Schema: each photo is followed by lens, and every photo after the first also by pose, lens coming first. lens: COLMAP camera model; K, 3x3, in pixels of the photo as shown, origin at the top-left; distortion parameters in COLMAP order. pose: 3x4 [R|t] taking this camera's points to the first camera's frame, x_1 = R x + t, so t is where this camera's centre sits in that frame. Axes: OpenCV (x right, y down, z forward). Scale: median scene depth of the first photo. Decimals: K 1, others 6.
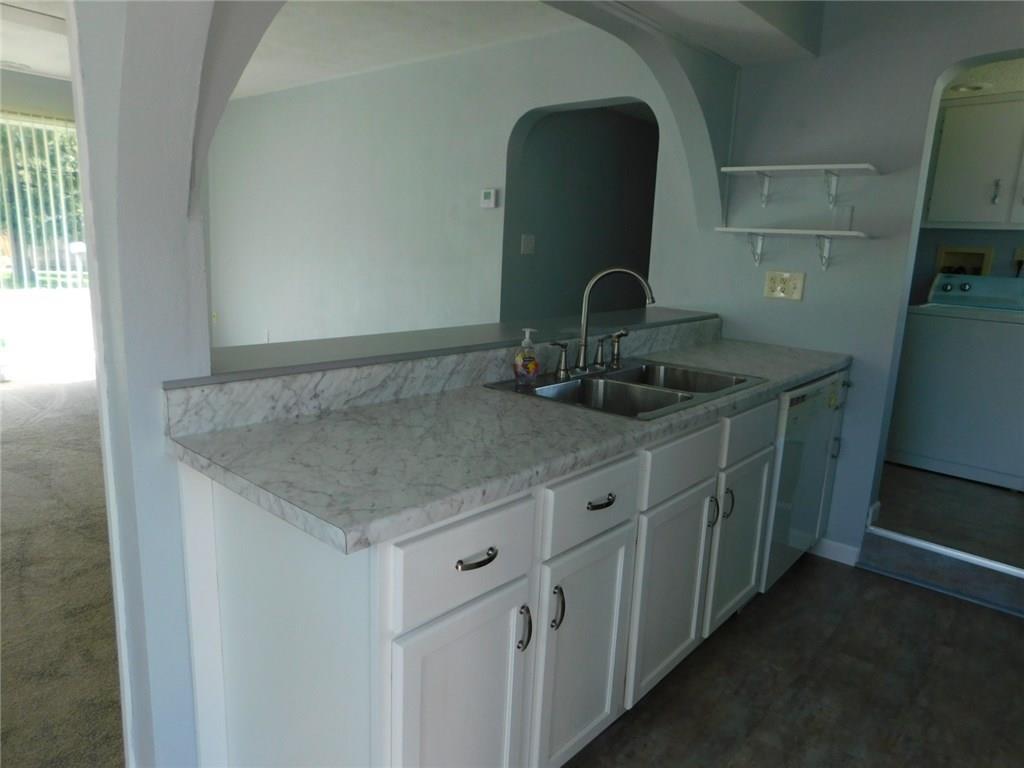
lens RADIAL K [[684.4, 0, 514.6], [0, 684.4, 381.7], [0, 0, 1]] dist [-0.060925, 0.056575]
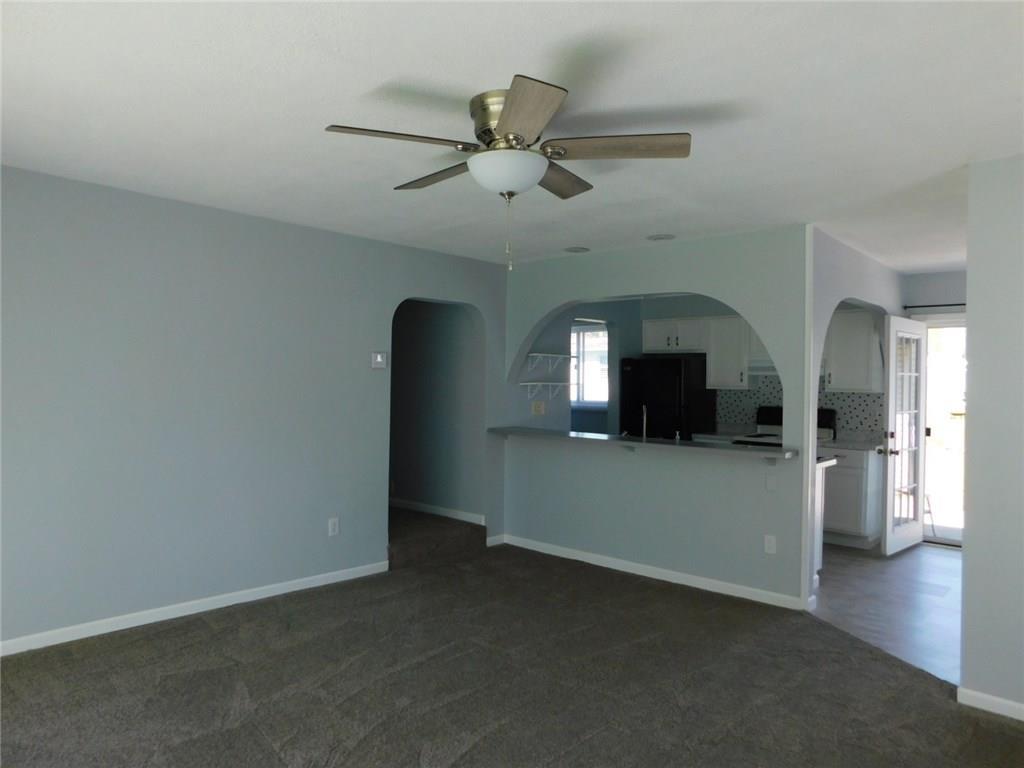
lens RADIAL K [[684.4, 0, 514.6], [0, 684.4, 381.7], [0, 0, 1]] dist [-0.060925, 0.056575]
pose [[0.023959, -0.043039, 0.998786, -2.223386], [0.186180, 0.981787, 0.037840, -0.410590], [-0.982223, 0.185047, 0.031536, 1.291071]]
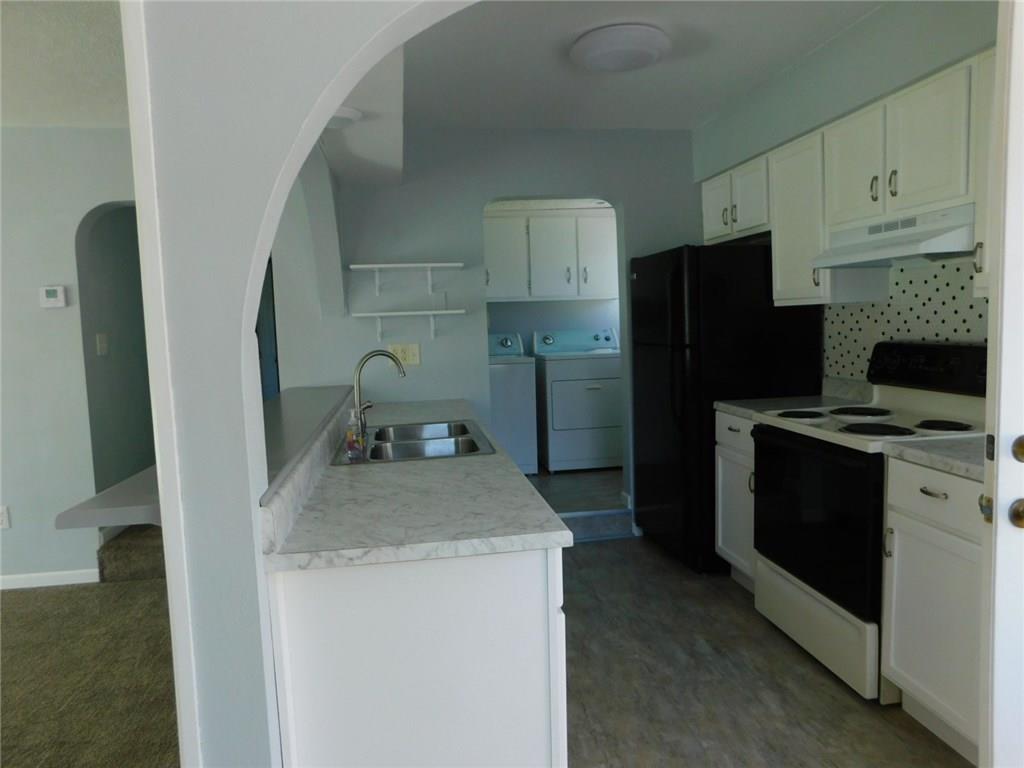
lens RADIAL K [[684.4, 0, 514.6], [0, 684.4, 381.7], [0, 0, 1]] dist [-0.060925, 0.056575]
pose [[0.634143, -0.131989, 0.761867, -0.593063], [0.215654, 0.976415, -0.010341, -0.044981], [-0.742534, 0.170858, 0.647650, 0.030403]]
